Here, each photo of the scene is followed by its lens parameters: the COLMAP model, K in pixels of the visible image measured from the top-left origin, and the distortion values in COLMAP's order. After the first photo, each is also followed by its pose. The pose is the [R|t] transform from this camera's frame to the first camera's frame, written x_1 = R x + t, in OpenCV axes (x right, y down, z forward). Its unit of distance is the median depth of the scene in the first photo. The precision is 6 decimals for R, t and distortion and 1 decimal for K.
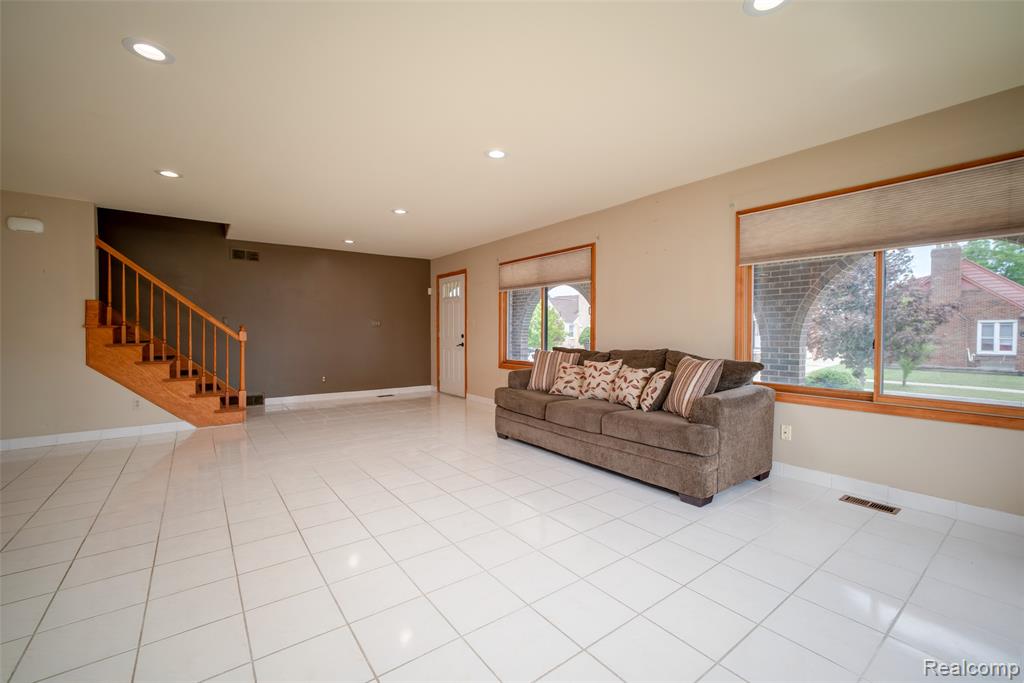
lens RADIAL K [[437.1, 0, 507.2], [0, 437.1, 336.1], [0, 0, 1]] dist [-0.008634, 0.000198]
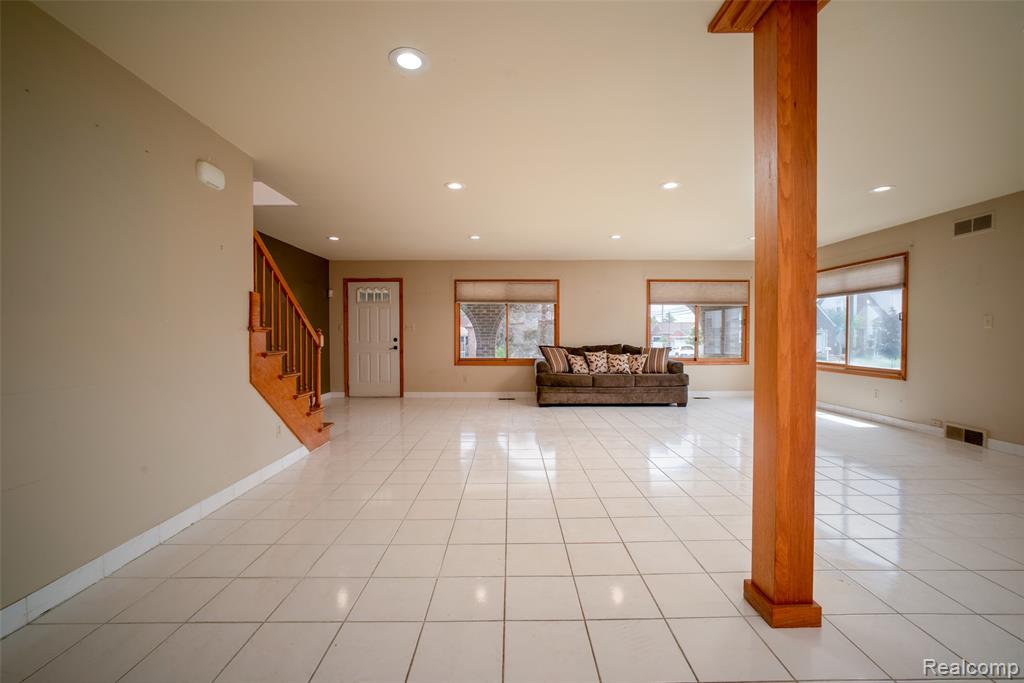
lens RADIAL K [[437.1, 0, 507.2], [0, 437.1, 336.1], [0, 0, 1]] dist [-0.008634, 0.000198]
pose [[0.585310, -0.003073, 0.810804, -1.232248], [0.011347, 0.999926, -0.004401, -0.001917], [-0.810730, 0.011776, 0.585301, 0.221208]]
